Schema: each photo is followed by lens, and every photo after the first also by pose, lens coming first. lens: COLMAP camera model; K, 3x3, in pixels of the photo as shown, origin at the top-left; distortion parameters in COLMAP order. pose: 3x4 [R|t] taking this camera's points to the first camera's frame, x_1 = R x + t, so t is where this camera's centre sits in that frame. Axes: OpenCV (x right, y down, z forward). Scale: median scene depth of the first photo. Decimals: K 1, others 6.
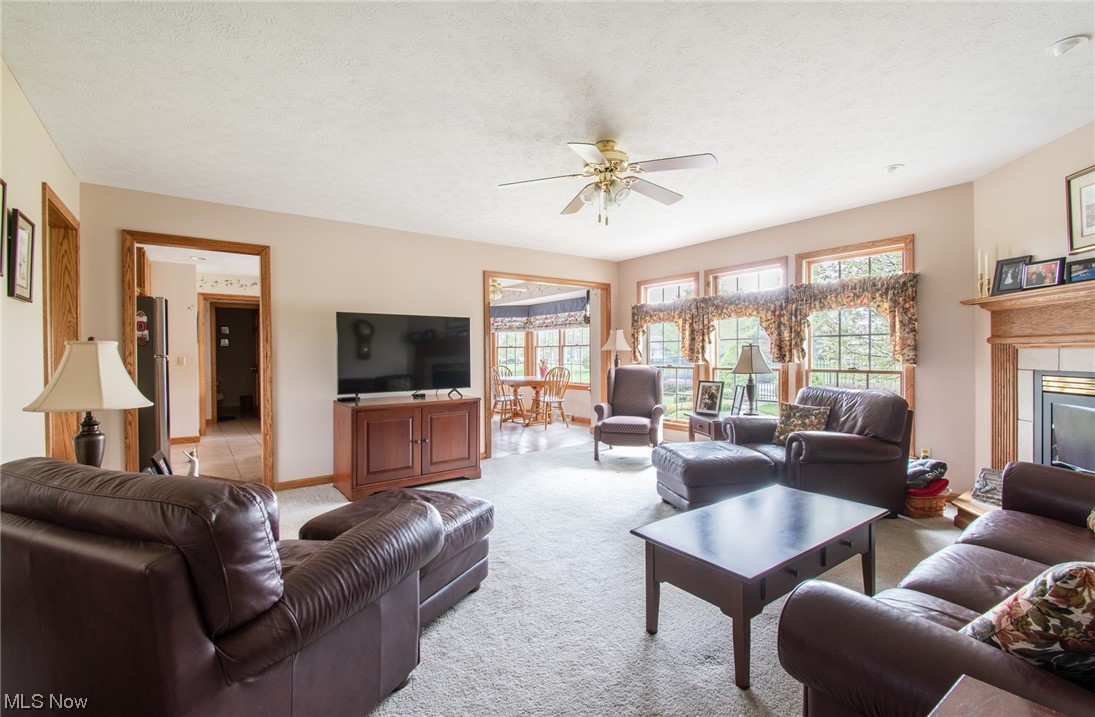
lens RADIAL K [[488.1, 0, 545.8], [0, 488.1, 355.5], [0, 0, 1]] dist [0.000259, 0.000009]
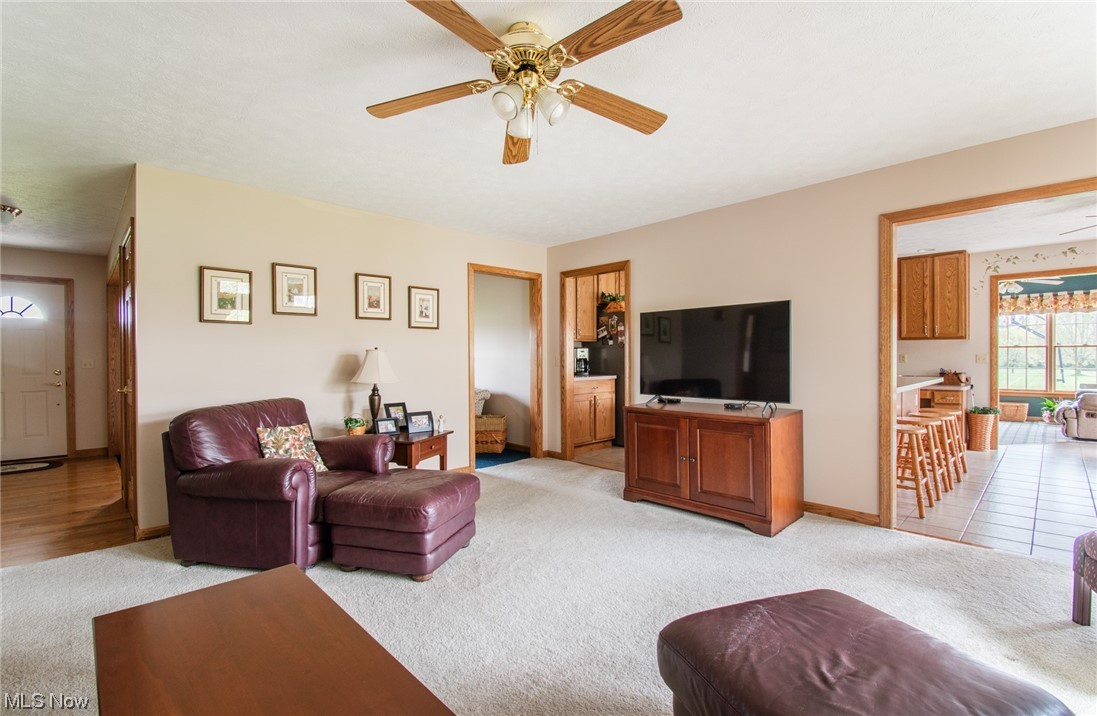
lens RADIAL K [[489.0, 0, 547.4], [0, 489.0, 359.2], [0, 0, 1]] dist [0.000259, 0.000009]
pose [[0.139555, 0.006114, -0.990195, 0.515105], [-0.001136, 0.999981, 0.006014, 0.000244], [0.990214, 0.000286, 0.139559, 0.622410]]
